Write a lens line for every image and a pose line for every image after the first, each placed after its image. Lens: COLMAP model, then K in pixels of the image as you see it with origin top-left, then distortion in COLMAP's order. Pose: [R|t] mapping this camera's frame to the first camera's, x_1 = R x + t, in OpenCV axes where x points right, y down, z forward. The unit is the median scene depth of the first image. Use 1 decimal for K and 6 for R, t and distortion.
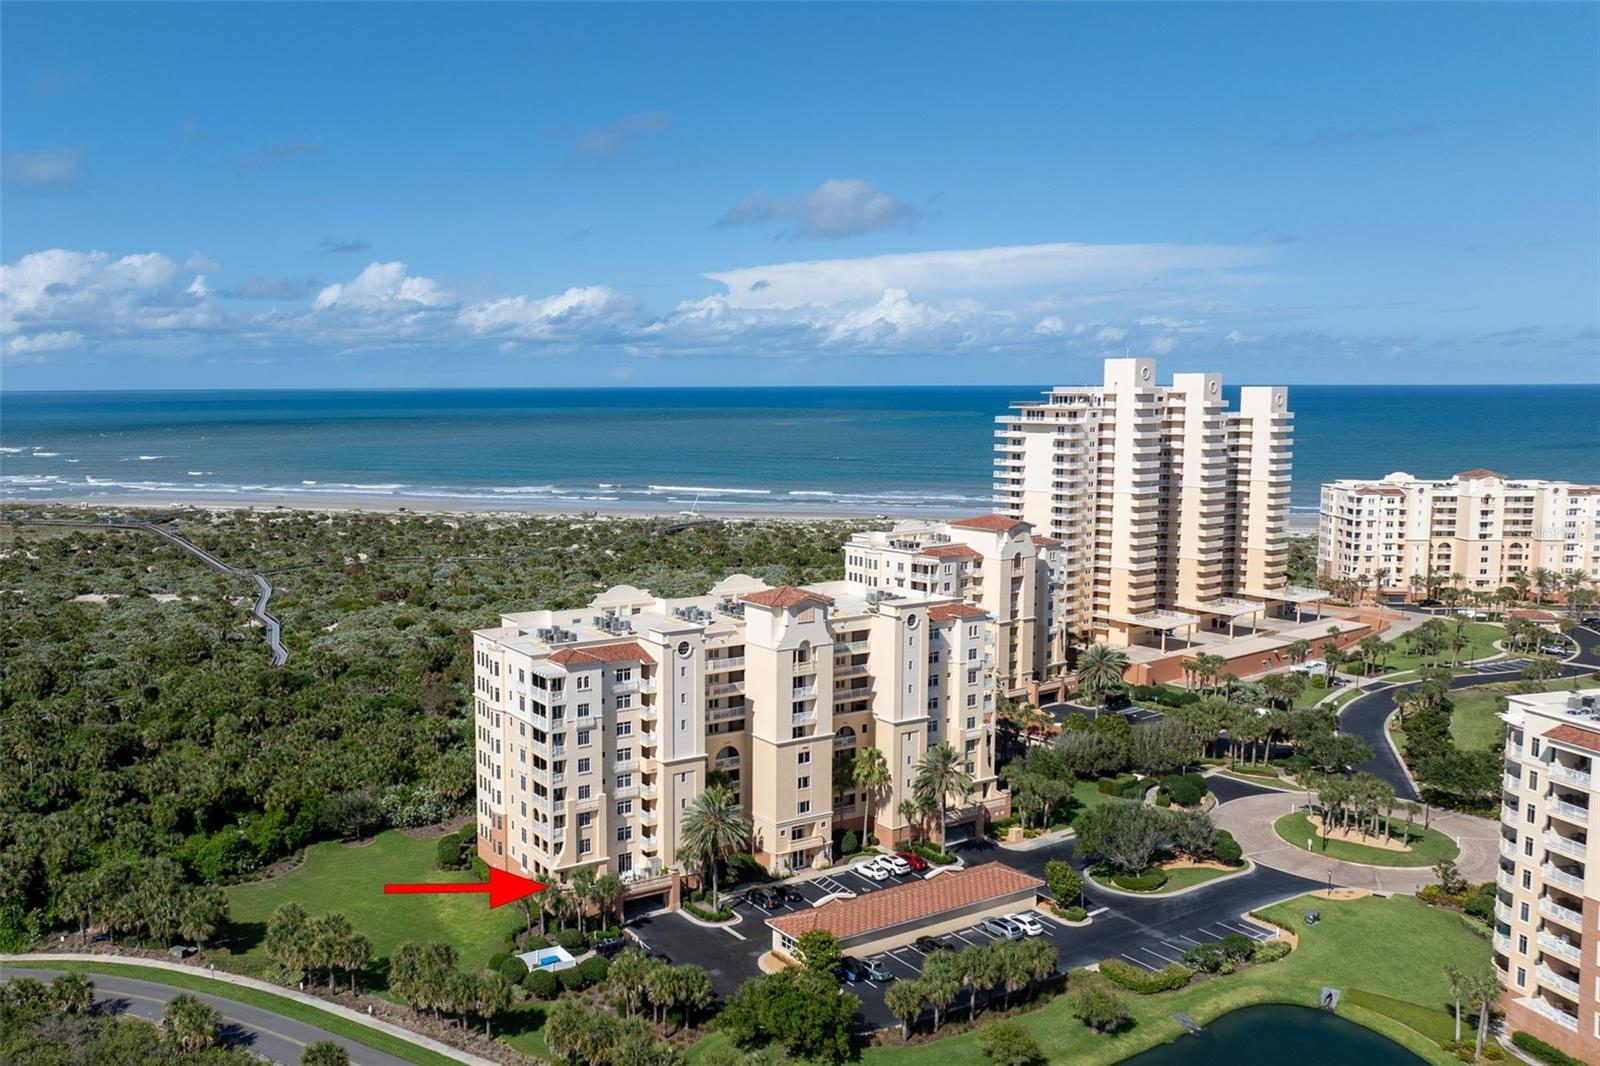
lens RADIAL K [[1328.0, 0, 665.6], [0, 1328.0, 534.7], [0, 0, 1]] dist [-0.028552, 0.020601]
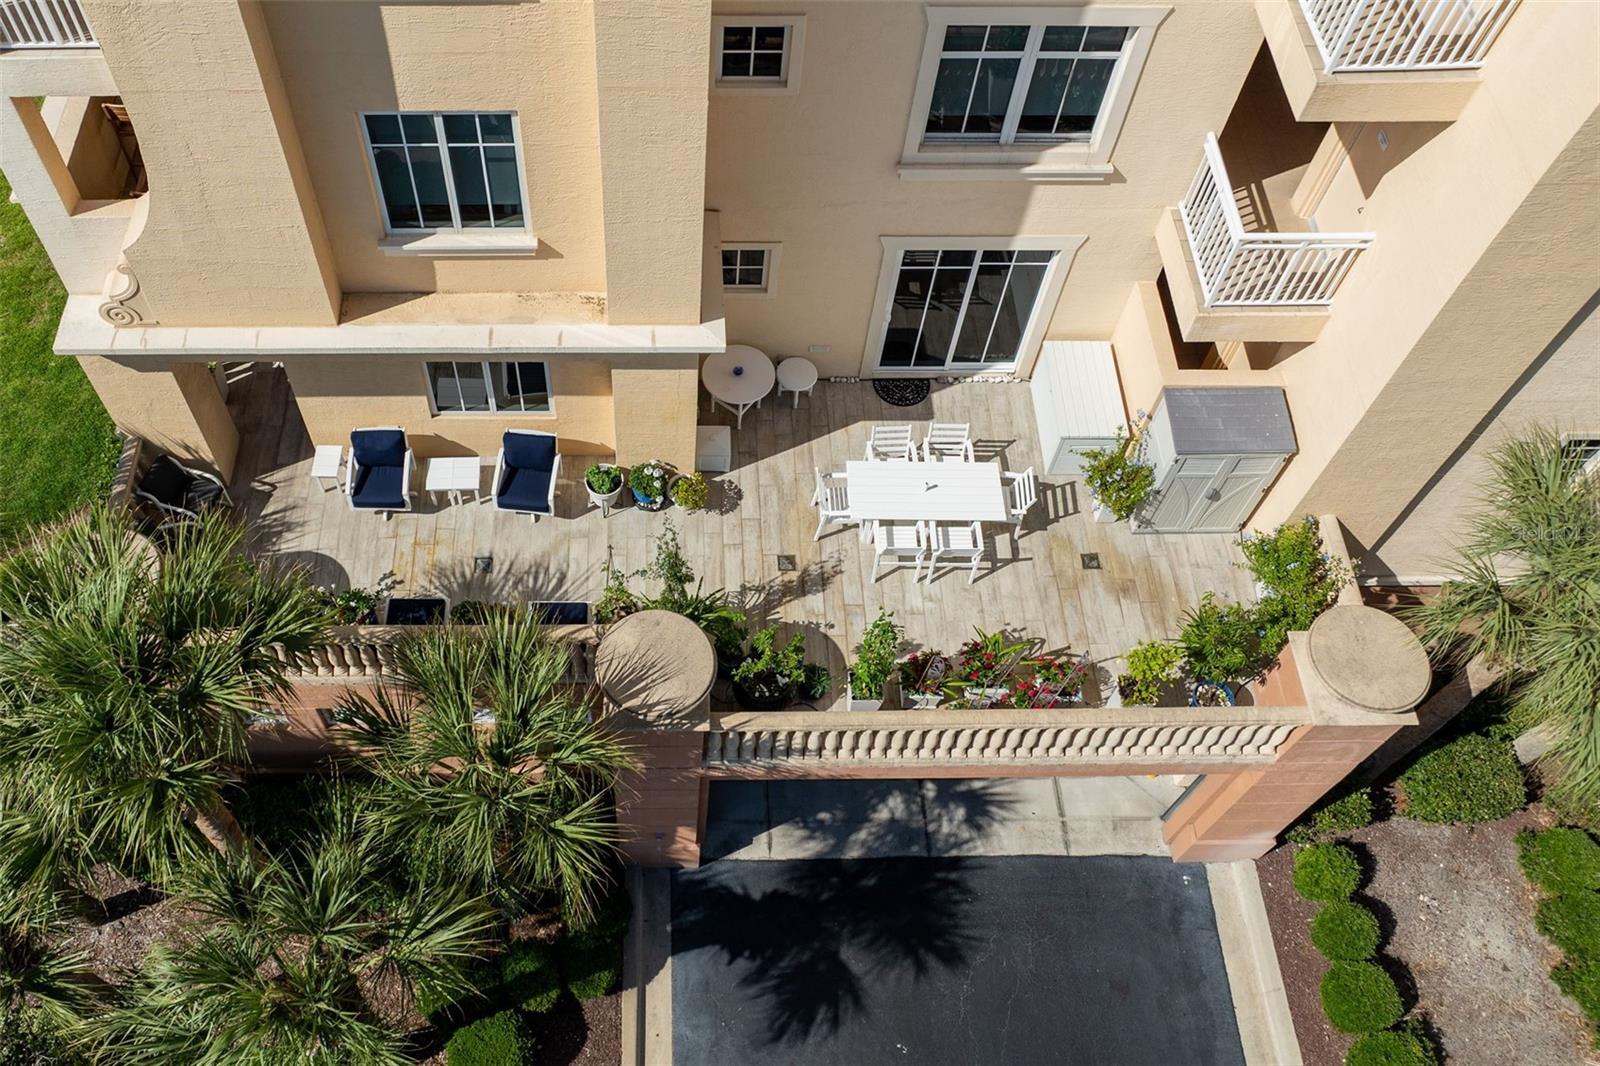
lens RADIAL K [[1328.0, 0, 665.6], [0, 1328.0, 534.7], [0, 0, 1]] dist [-0.028552, 0.020601]
pose [[0.862804, 0.432005, -0.262567, -0.013806], [-0.060210, 0.603497, 0.795089, 0.158231], [0.501941, -0.670196, 0.546710, 0.835897]]
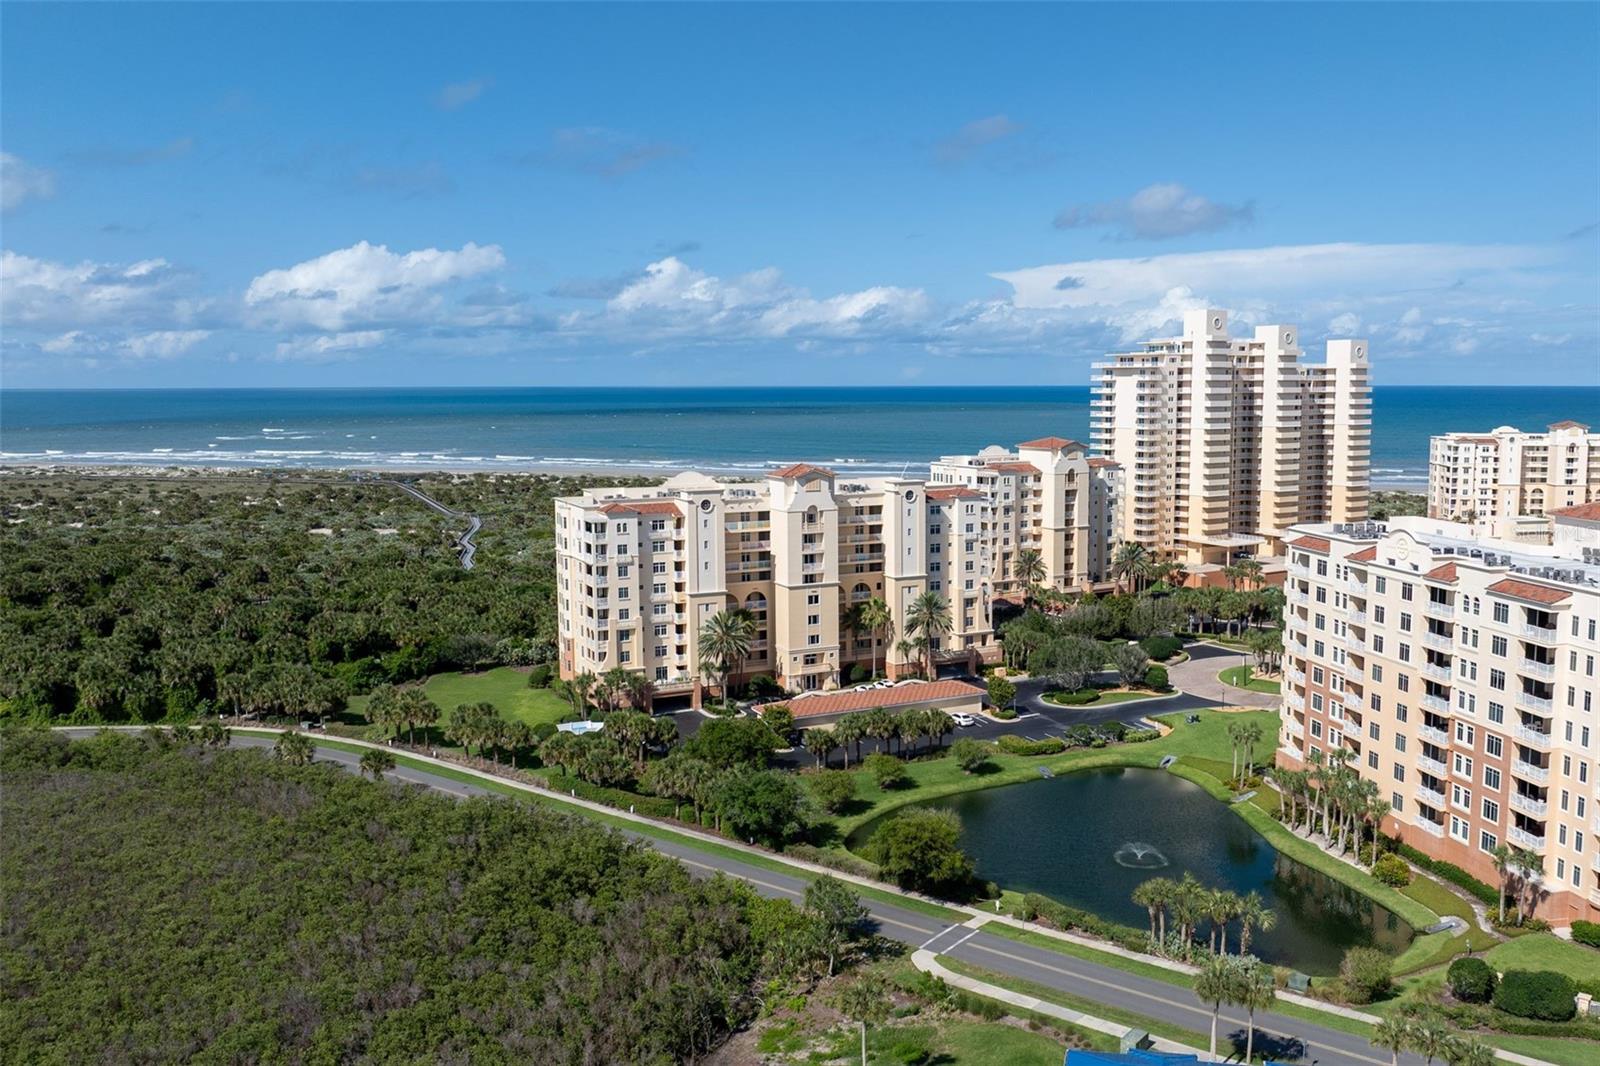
lens RADIAL K [[1323.3, 0, 900.2], [0, 1323.3, 535.3], [0, 0, 1]] dist [-0.011599, -0.013922]
pose [[0.999259, 0.007206, -0.037804, 0.224210], [-0.007151, 0.999973, 0.001594, 0.100195], [0.037814, -0.001323, 0.999284, -0.239942]]
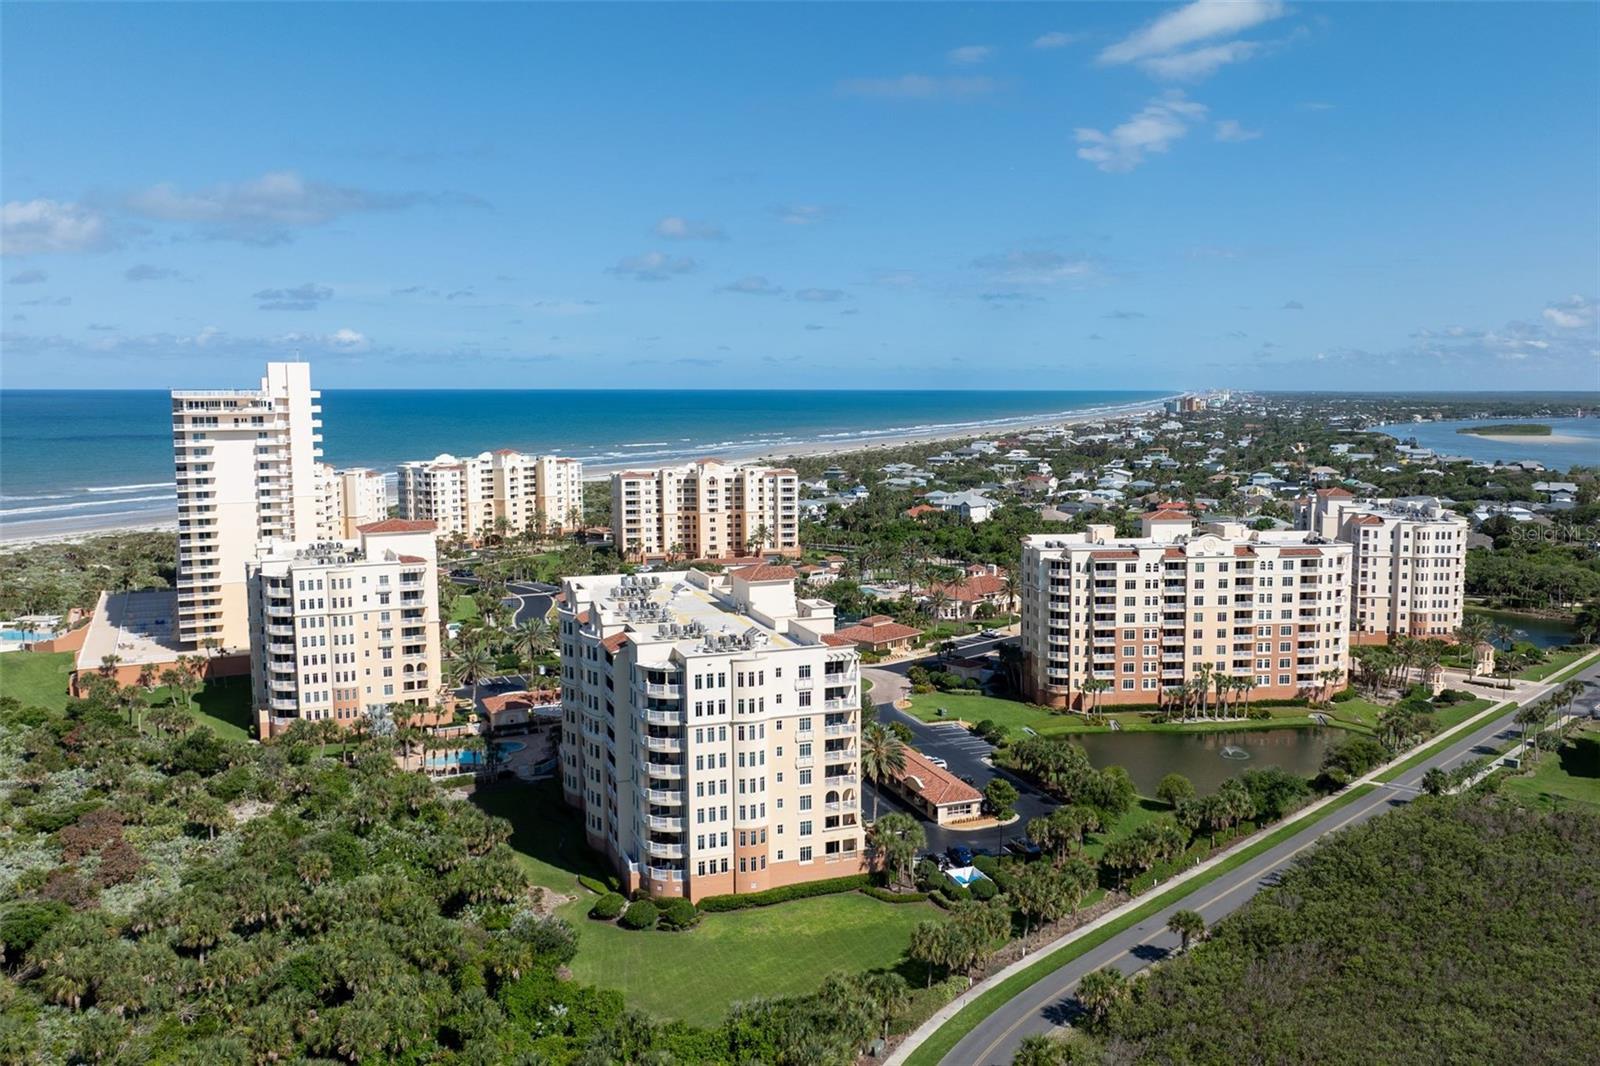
lens RADIAL K [[1323.3, 0, 900.2], [0, 1323.3, 535.3], [0, 0, 1]] dist [-0.011599, -0.013922]
pose [[0.144936, -0.109030, 0.983415, -0.972058], [0.111799, 0.989350, 0.093211, -0.075956], [-0.983105, 0.096435, 0.155582, 0.673268]]
